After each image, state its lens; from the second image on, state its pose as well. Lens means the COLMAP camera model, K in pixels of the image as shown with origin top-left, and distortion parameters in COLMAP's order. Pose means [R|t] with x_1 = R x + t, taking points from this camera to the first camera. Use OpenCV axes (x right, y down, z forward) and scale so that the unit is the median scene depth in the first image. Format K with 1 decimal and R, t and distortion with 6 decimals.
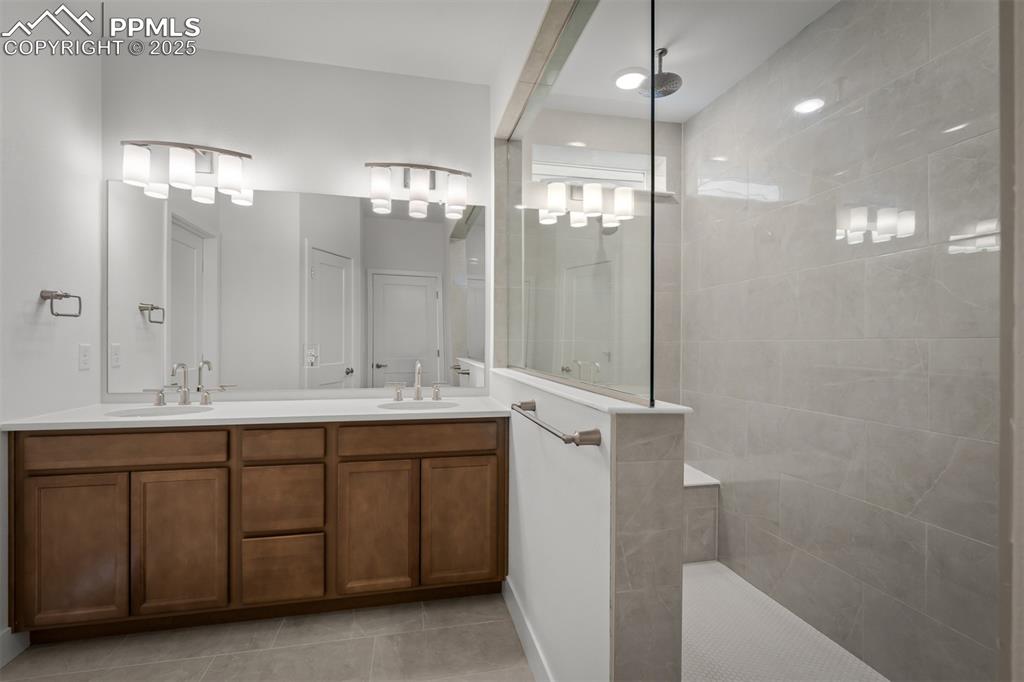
lens RADIAL K [[458.0, 0, 506.0], [0, 458.0, 338.5], [0, 0, 1]] dist [0.000402, 0.000404]
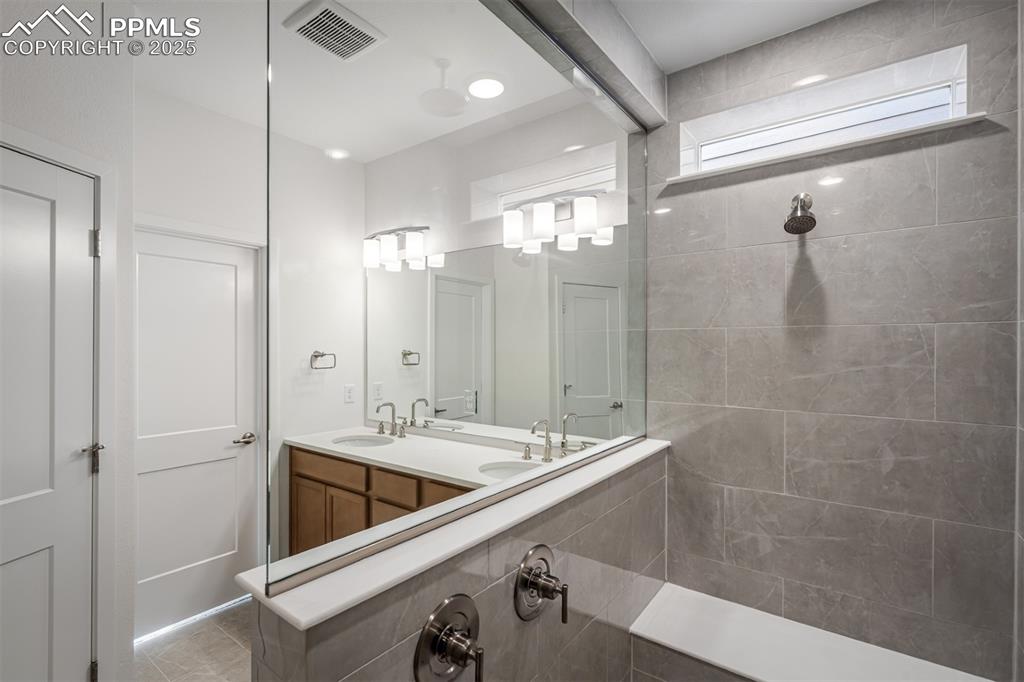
lens RADIAL K [[458.0, 0, 506.0], [0, 458.0, 338.5], [0, 0, 1]] dist [0.000402, 0.000404]
pose [[0.657366, -0.021248, -0.753272, 0.478613], [0.001627, 0.999640, -0.026777, -0.089904], [0.753570, 0.016376, 0.657164, 0.417720]]
